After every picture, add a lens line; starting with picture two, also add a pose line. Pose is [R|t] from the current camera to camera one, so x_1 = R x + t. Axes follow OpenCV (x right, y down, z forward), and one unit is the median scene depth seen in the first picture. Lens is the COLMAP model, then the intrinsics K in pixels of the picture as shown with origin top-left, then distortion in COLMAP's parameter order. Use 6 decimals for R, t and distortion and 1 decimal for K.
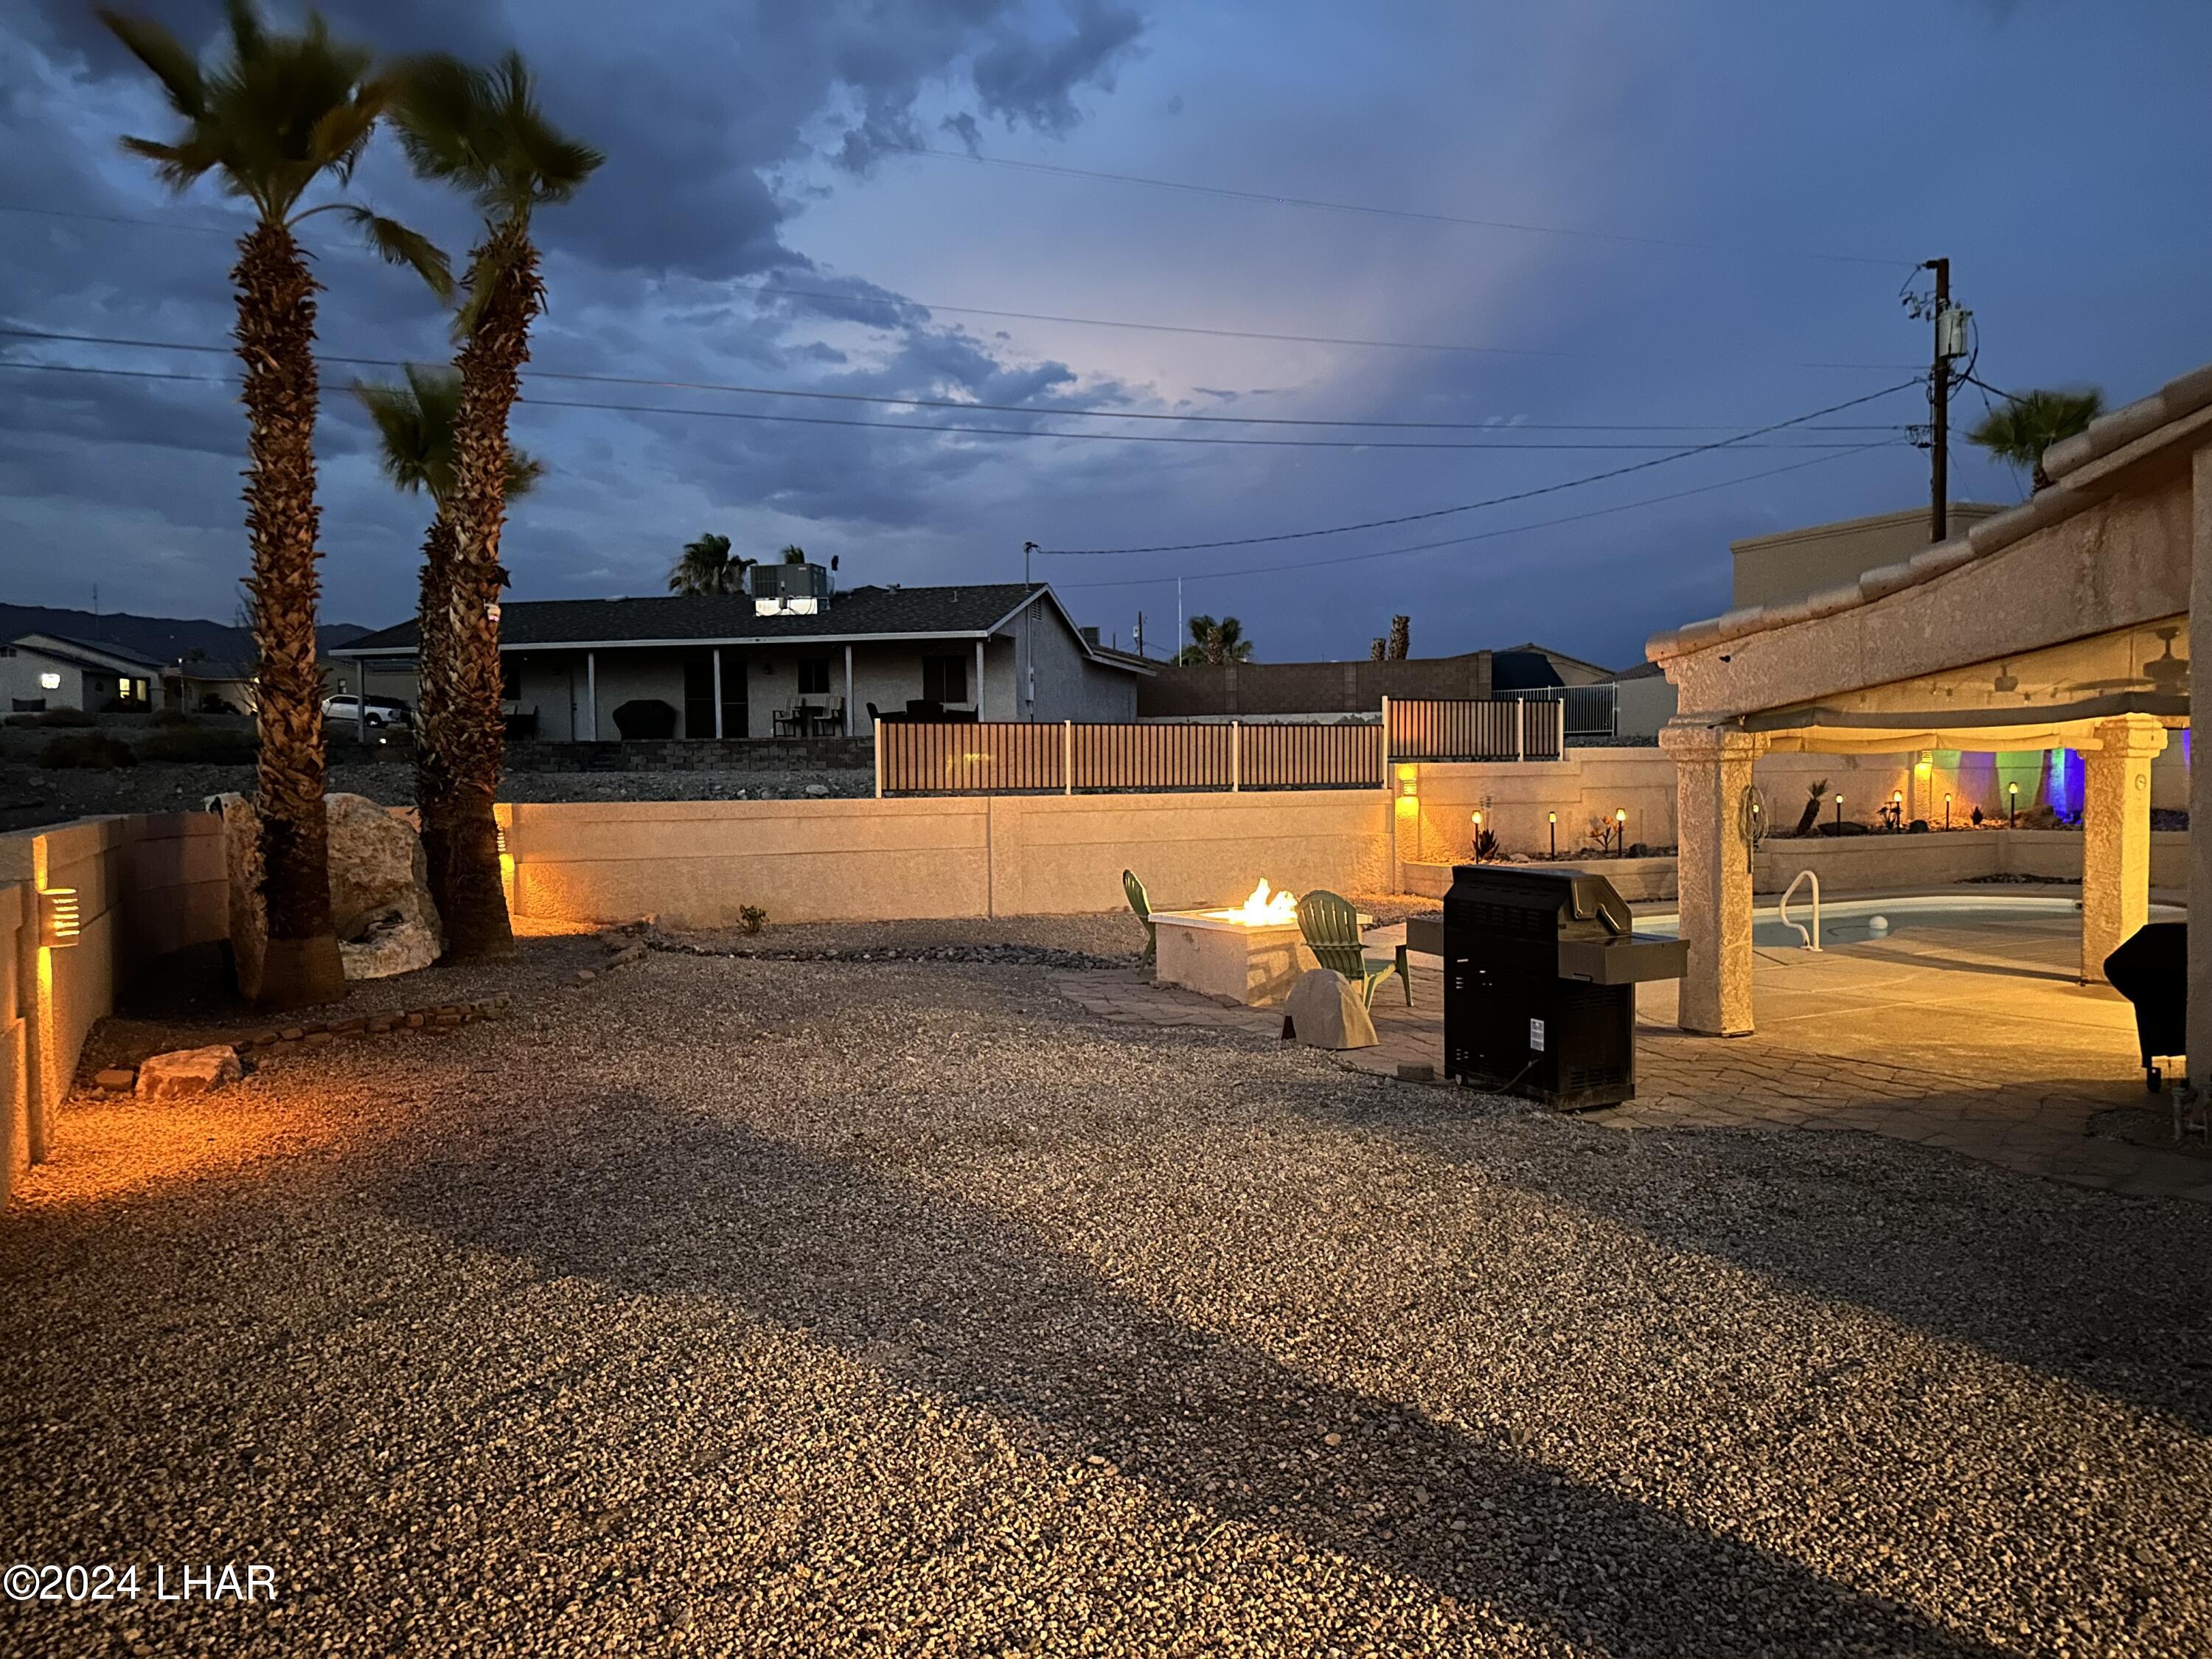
lens RADIAL K [[1544.6, 0, 1106.0], [0, 1544.6, 829.5], [0, 0, 1]] dist [0.126064, -0.196450]
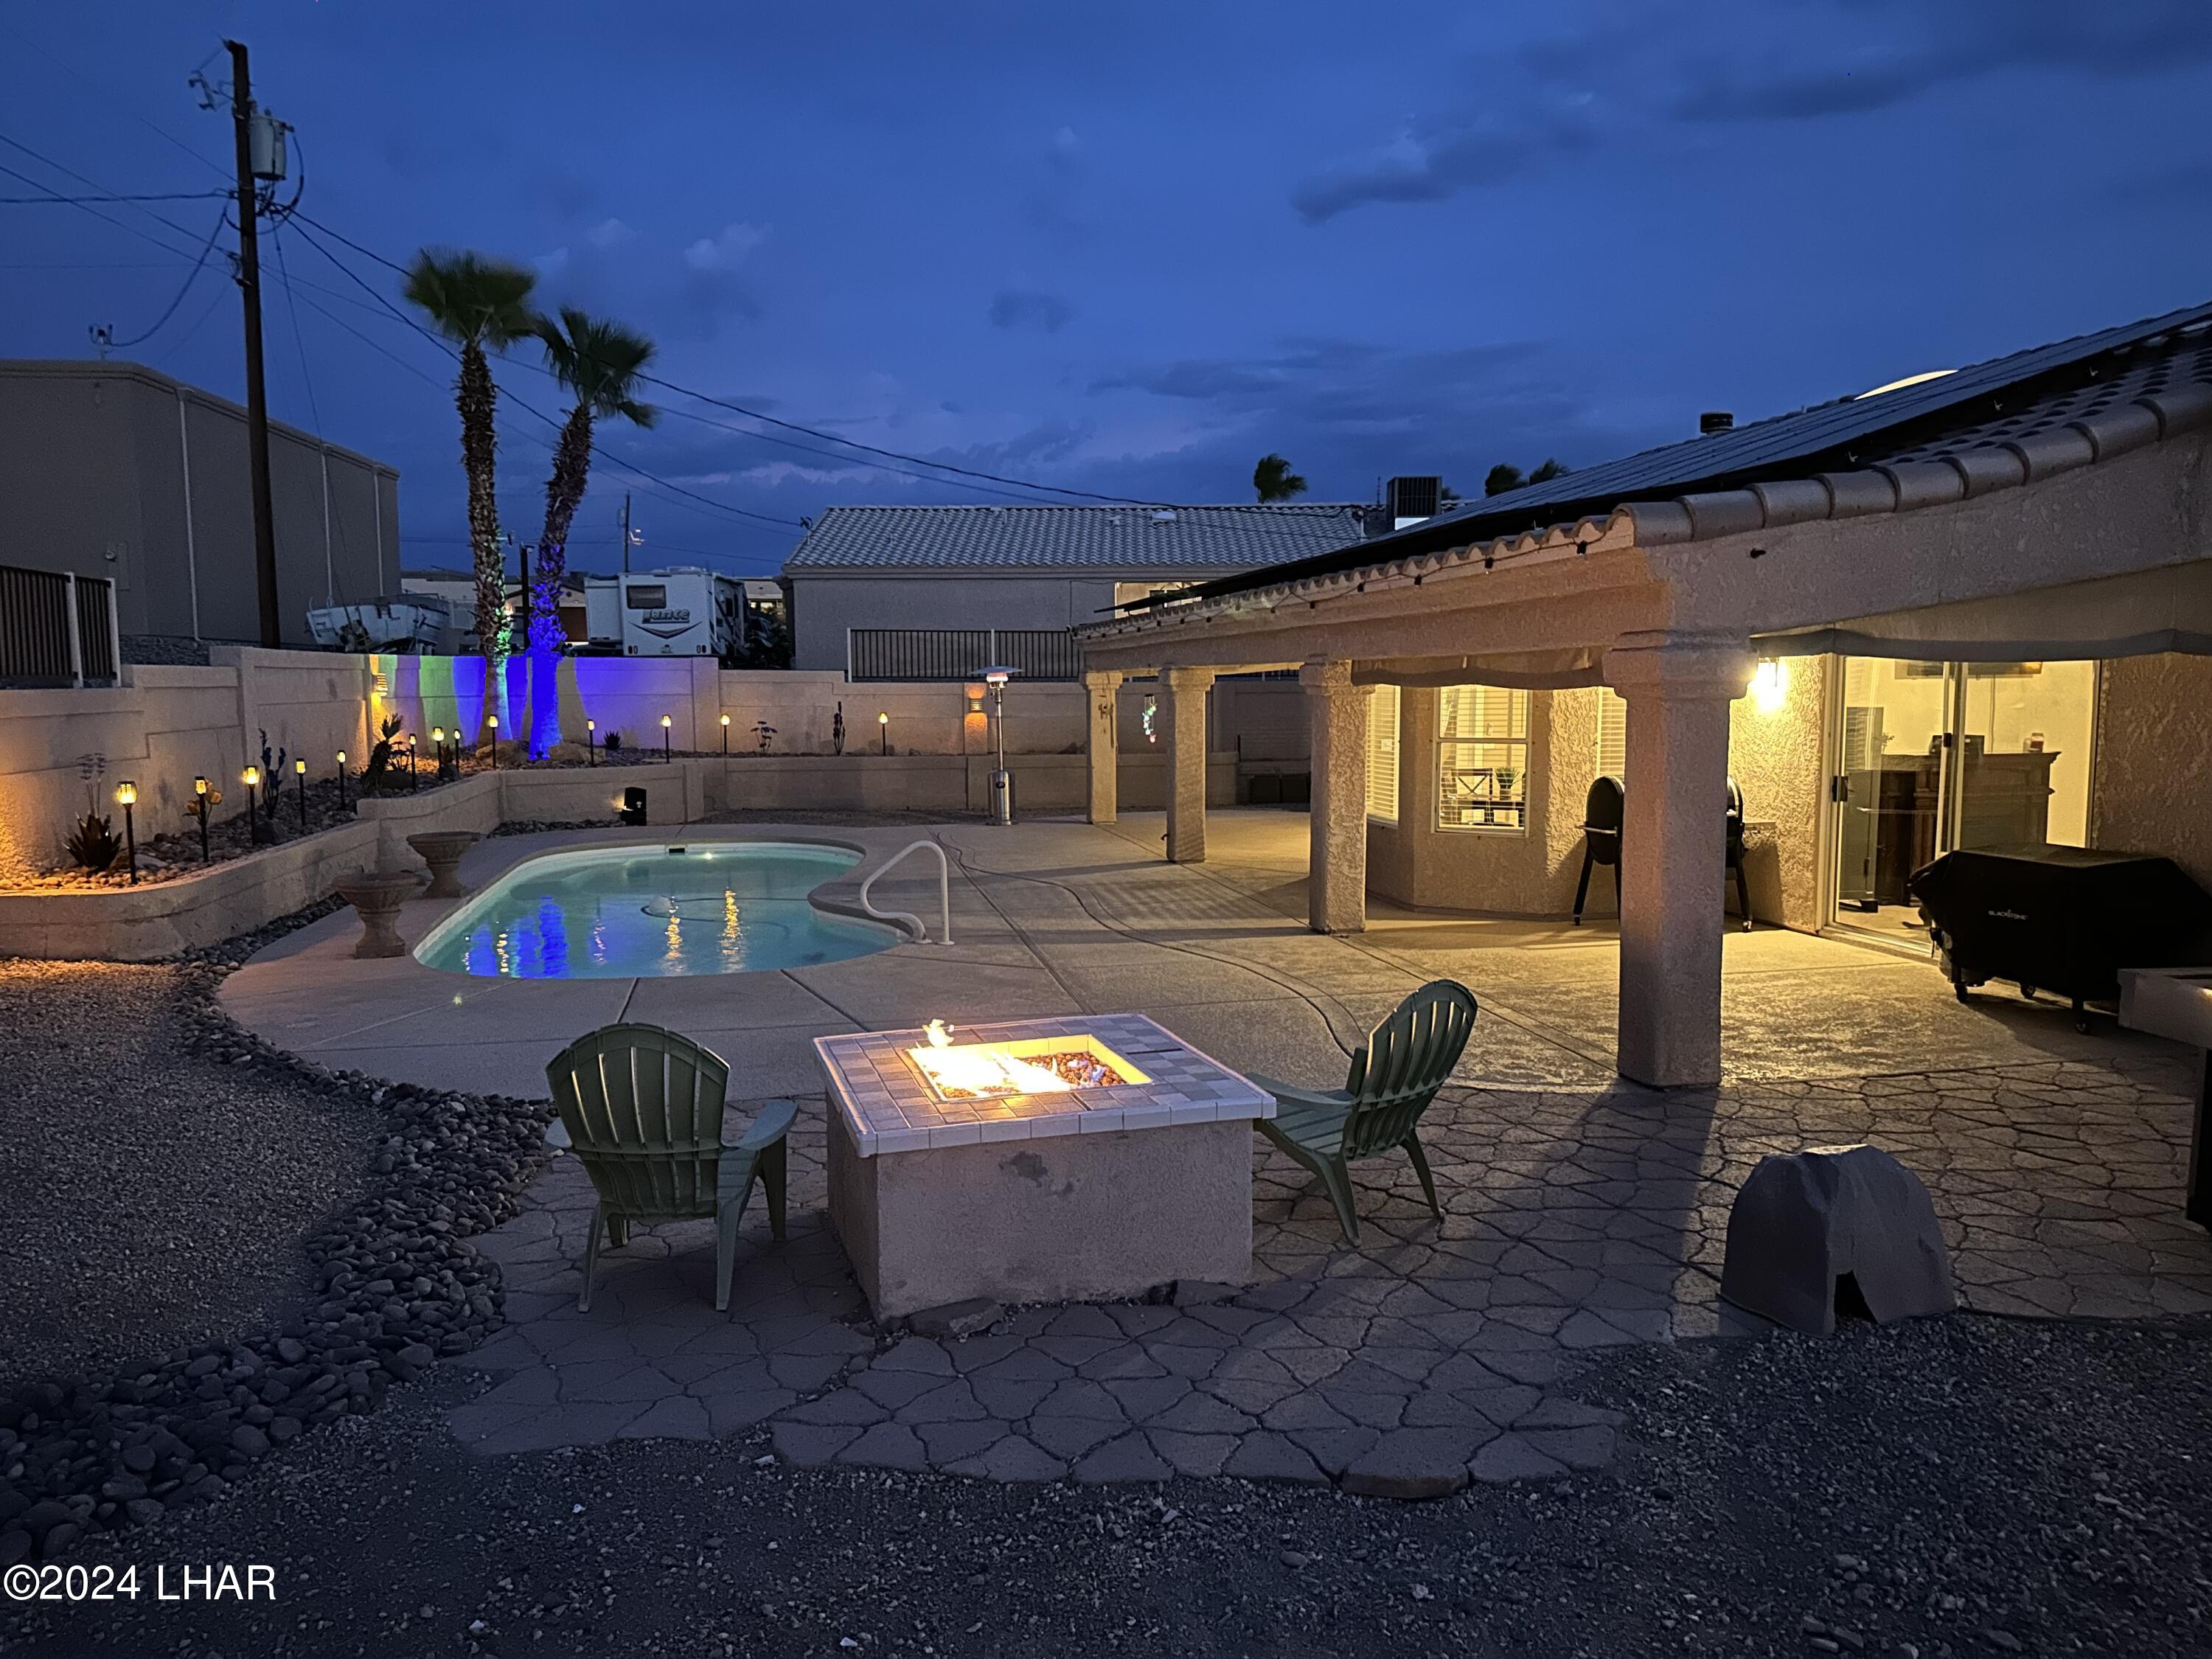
lens RADIAL K [[1544.6, 0, 1106.0], [0, 1544.6, 829.5], [0, 0, 1]] dist [0.126064, -0.196450]
pose [[0.277463, -0.082304, 0.957205, -0.178060], [0.035958, 0.996515, 0.075261, -0.023633], [-0.960063, 0.013537, 0.279455, 0.523785]]
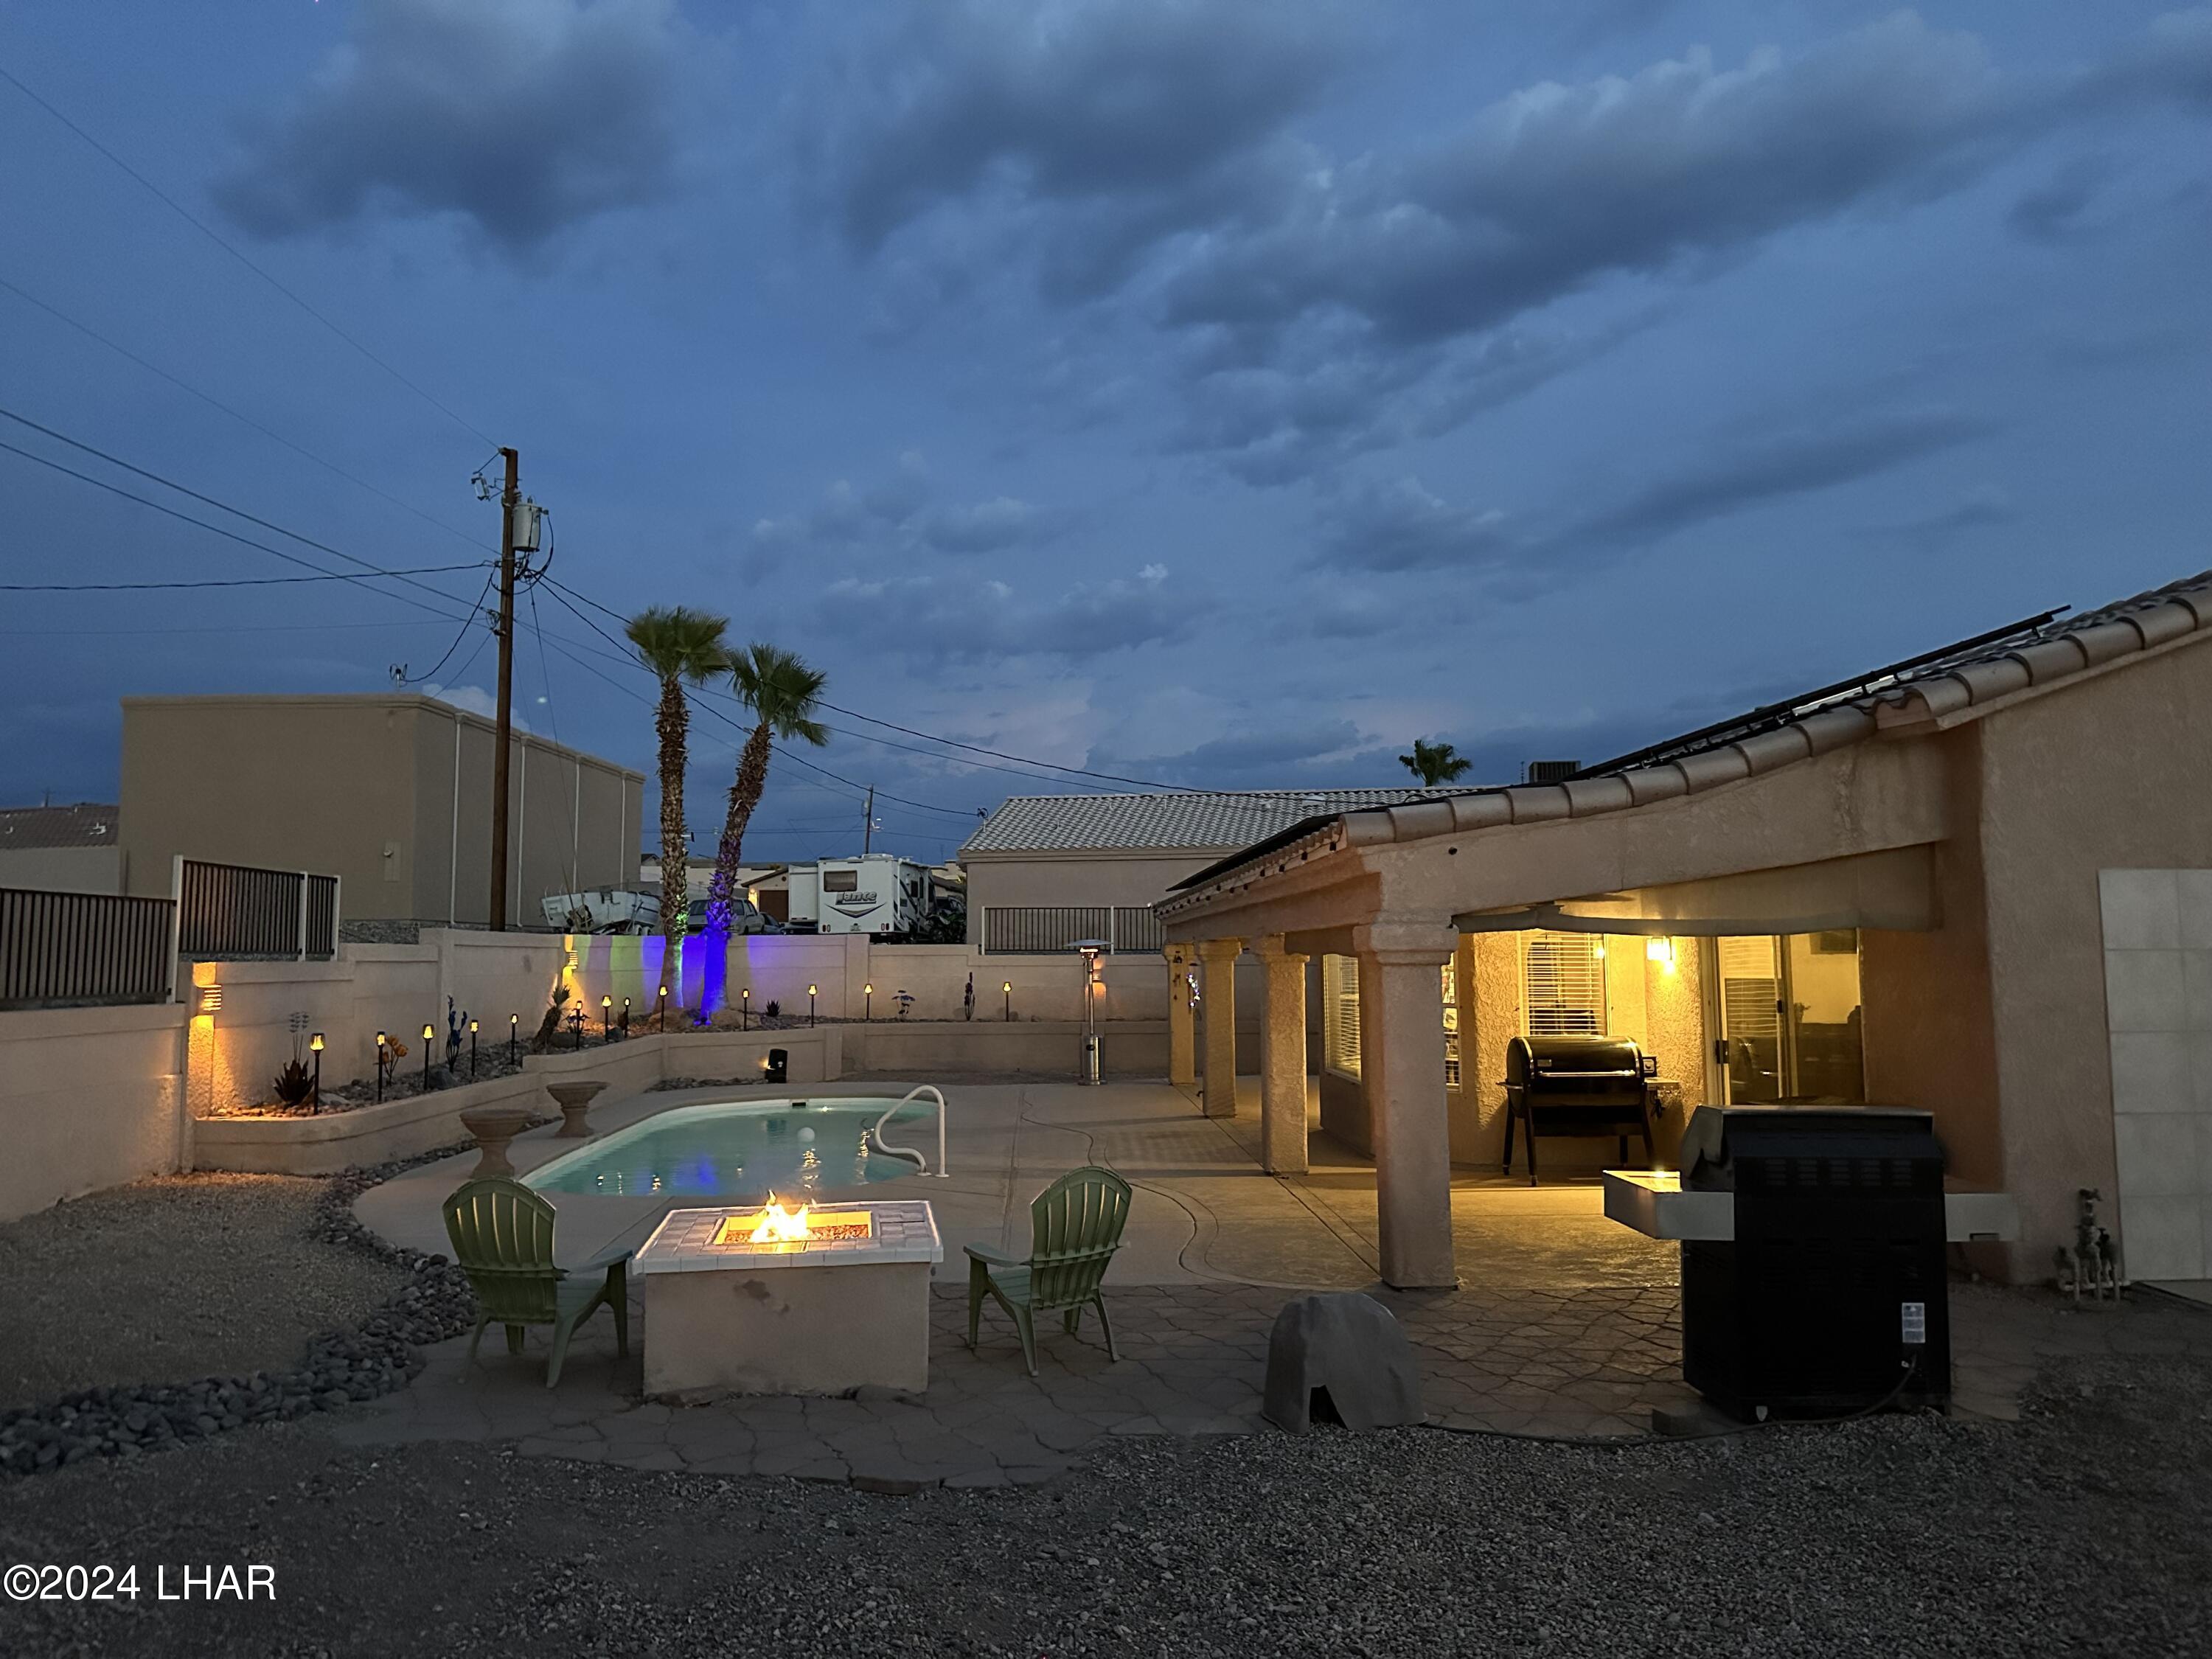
lens RADIAL K [[1544.7, 0, 1093.0], [0, 1544.7, 818.6], [0, 0, 1]] dist [0.114589, -0.172124]
pose [[0.428425, 0.089707, 0.899113, -0.238285], [0.032540, 0.992882, -0.114568, -0.015496], [-0.902991, 0.078341, 0.422457, 0.391176]]
